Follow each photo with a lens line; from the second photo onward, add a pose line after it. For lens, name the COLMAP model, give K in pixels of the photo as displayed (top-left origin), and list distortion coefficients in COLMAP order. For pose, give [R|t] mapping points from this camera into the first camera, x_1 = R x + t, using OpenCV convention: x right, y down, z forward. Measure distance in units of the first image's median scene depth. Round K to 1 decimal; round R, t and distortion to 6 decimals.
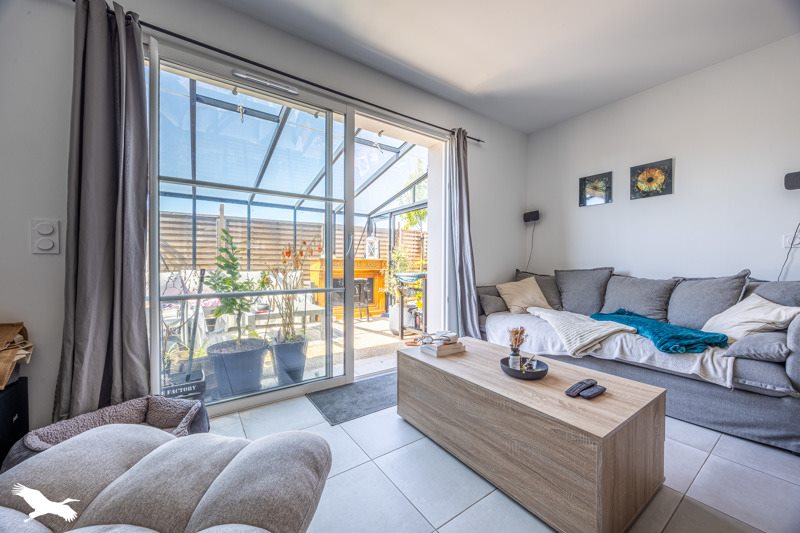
lens RADIAL K [[300.4, 0, 400.0], [0, 300.4, 266.5], [0, 0, 1]] dist [-0.000305, -0.000039]
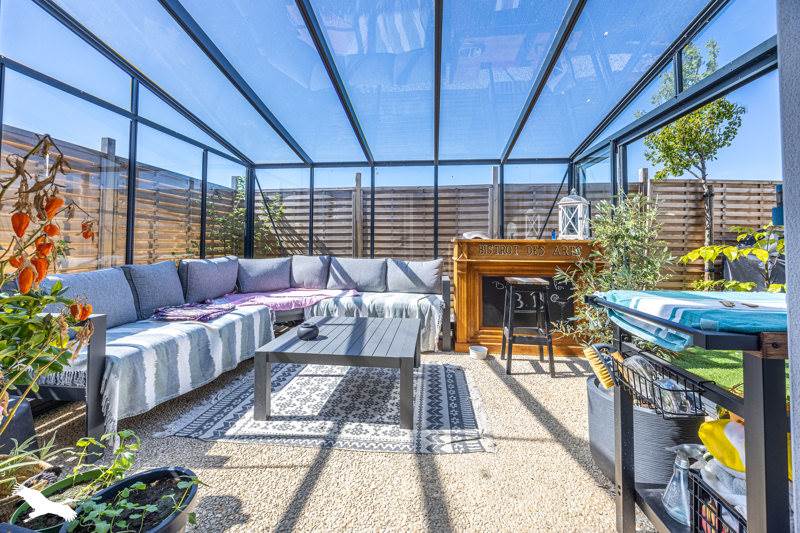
lens RADIAL K [[311.0, 0, 400.3], [0, 311.0, 235.9], [0, 0, 1]] dist [0.000789, 0.000098]
pose [[0.765845, -0.015884, -0.642829, 0.021976], [-0.006832, 0.999437, -0.032834, -0.012253], [0.642989, 0.029537, 0.765306, 0.416161]]
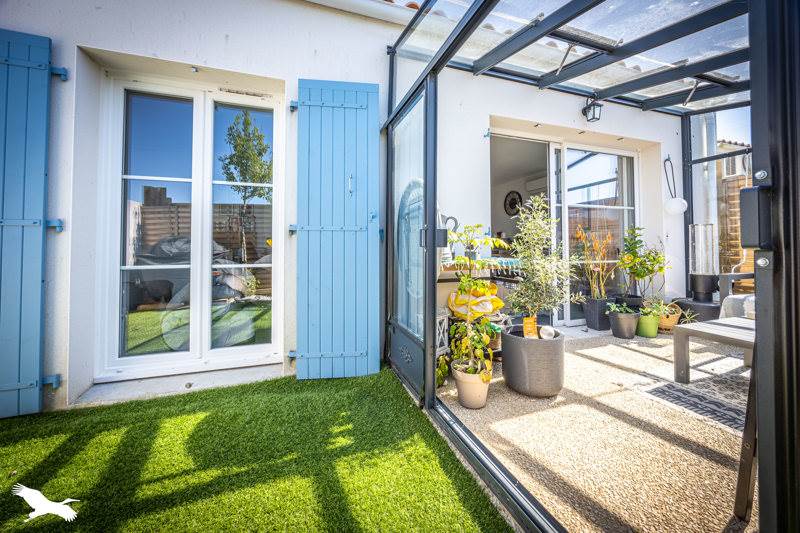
lens RADIAL K [[311.0, 0, 400.3], [0, 311.0, 235.9], [0, 0, 1]] dist [0.000789, 0.000098]
pose [[-0.964473, 0.008209, 0.264055, 0.058118], [0.001764, 0.999695, -0.024636, -0.007400], [-0.264176, -0.023295, -0.964193, 1.094702]]
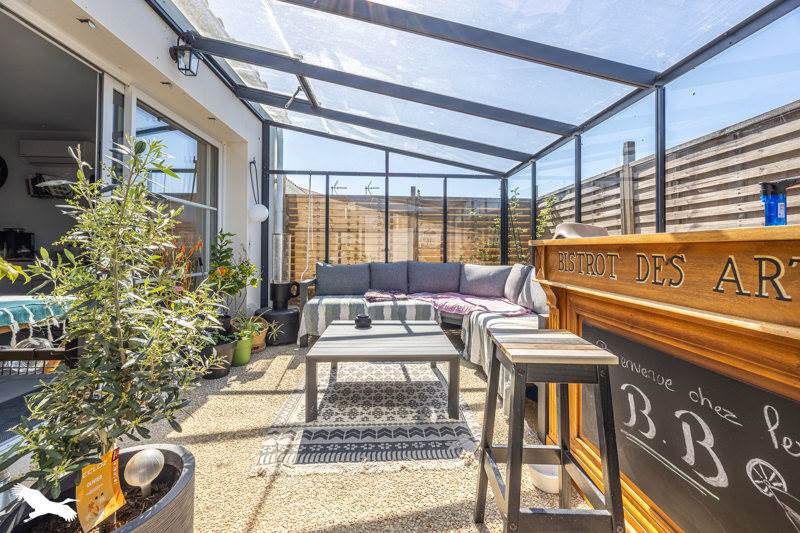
lens RADIAL K [[308.3, 0, 400.6], [0, 308.3, 247.5], [0, 0, 1]] dist [-0.000905, -0.000126]
pose [[-0.510443, -0.014360, -0.859792, 0.058825], [-0.015333, 0.999854, -0.007596, -0.014662], [0.859775, 0.009306, -0.510589, 0.882186]]
